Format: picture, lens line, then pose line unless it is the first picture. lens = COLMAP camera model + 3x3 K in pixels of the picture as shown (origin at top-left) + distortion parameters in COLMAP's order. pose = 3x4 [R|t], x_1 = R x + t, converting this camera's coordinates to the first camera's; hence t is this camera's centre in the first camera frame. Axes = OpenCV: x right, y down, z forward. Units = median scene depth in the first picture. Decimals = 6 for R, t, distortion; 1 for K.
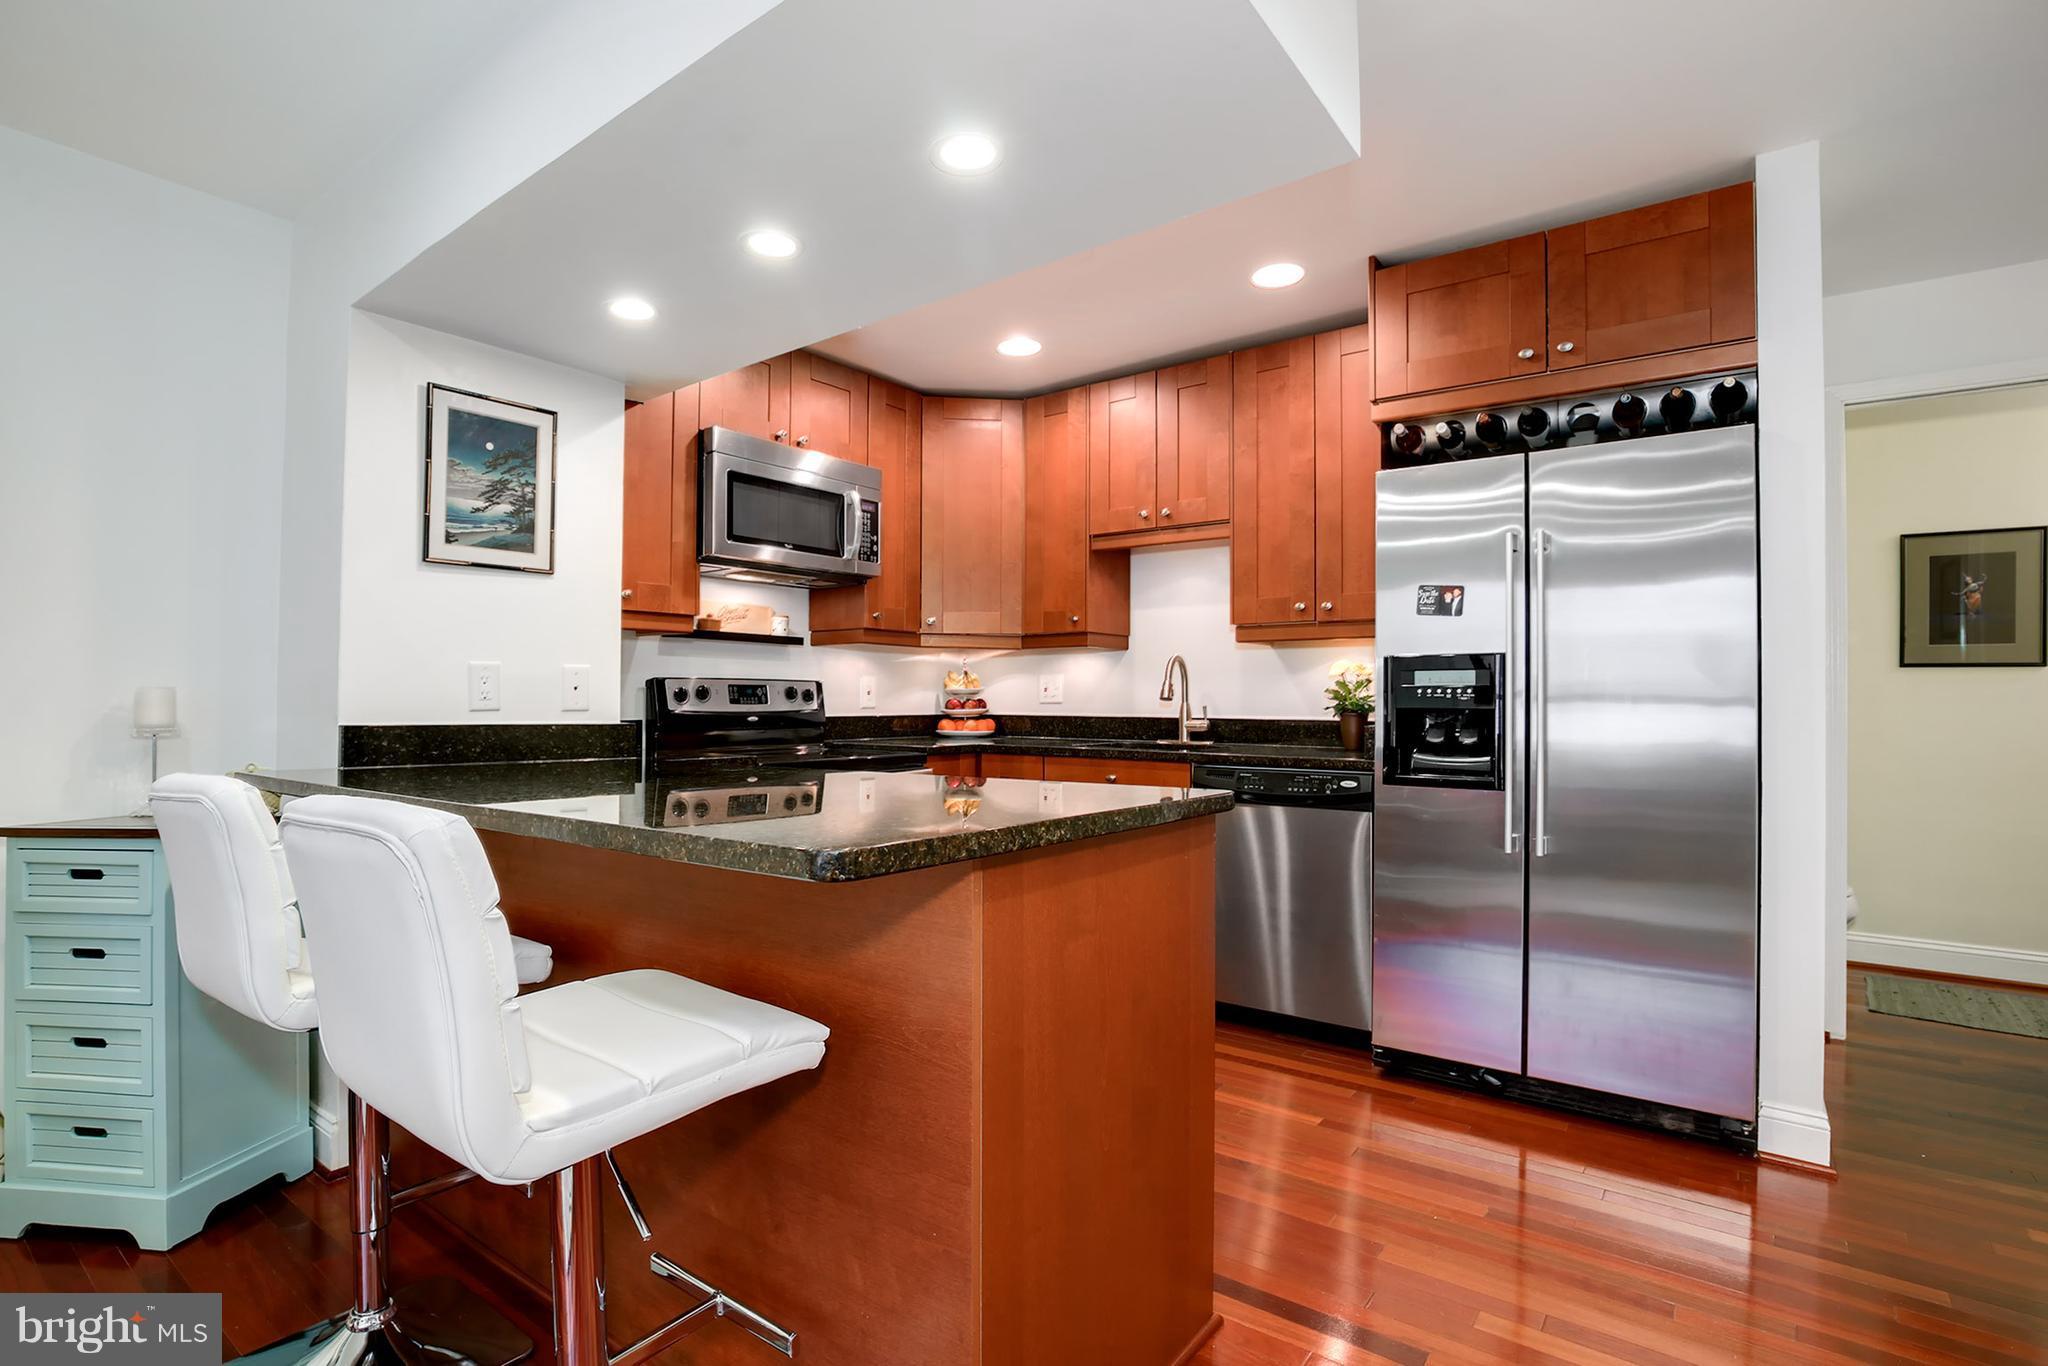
lens RADIAL K [[978.3, 0, 1024.0], [0, 978.3, 683.0], [0, 0, 1]] dist [-0.023502, 0.001348]
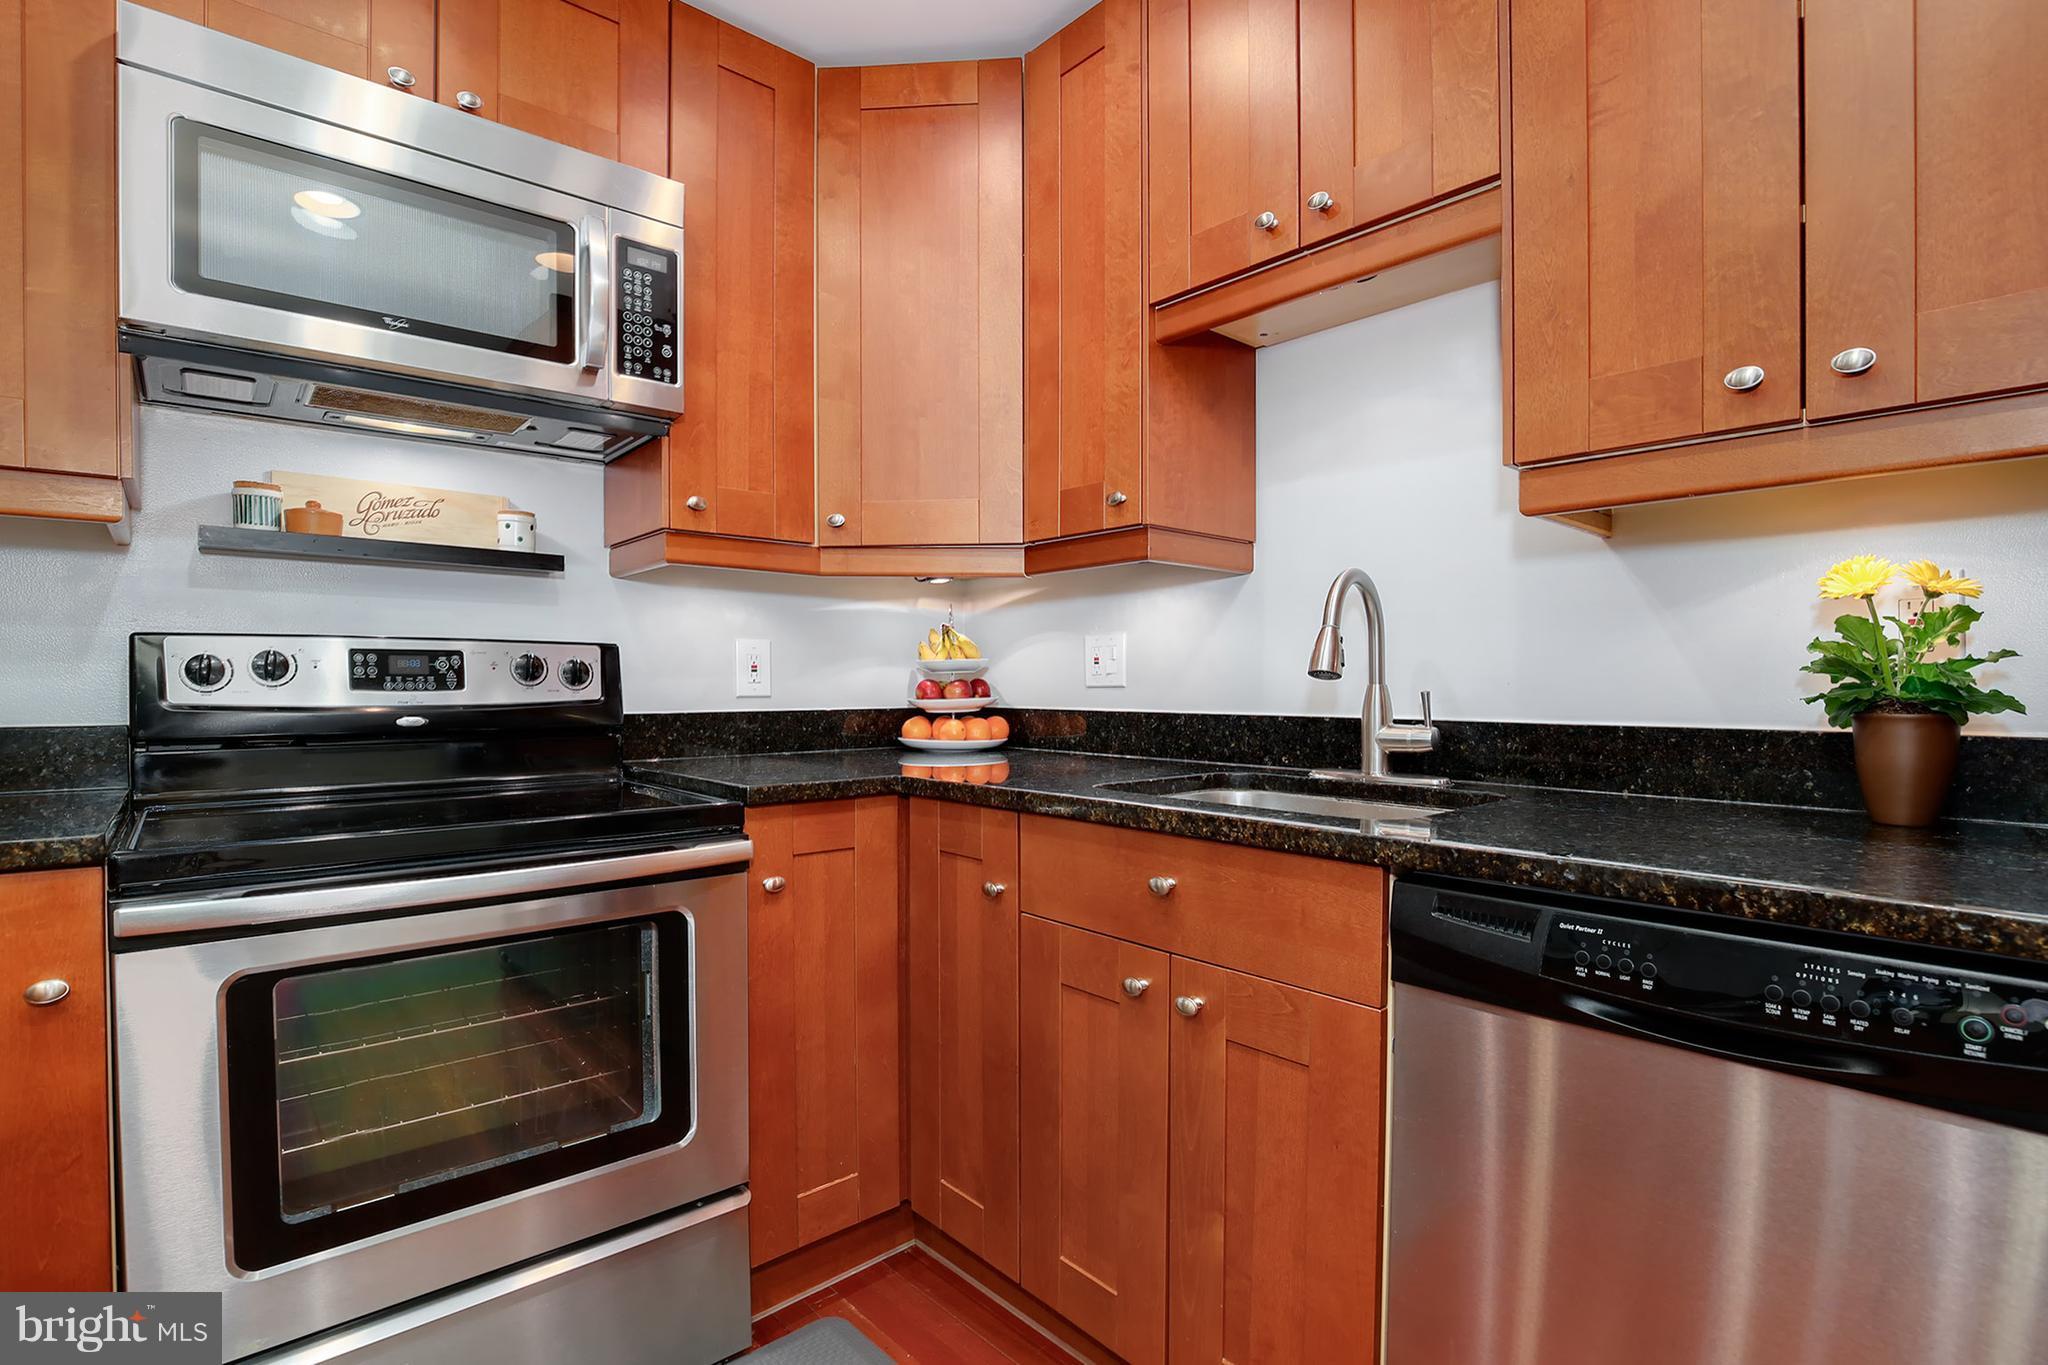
lens RADIAL K [[968.4, 0, 1024.3], [0, 968.4, 699.9], [0, 0, 1]] dist [-0.045897, 0.012683]
pose [[0.979578, -0.001037, -0.201063, 0.109296], [0.007535, 0.999474, 0.031553, 0.014075], [0.200925, -0.032423, 0.979070, 0.618669]]
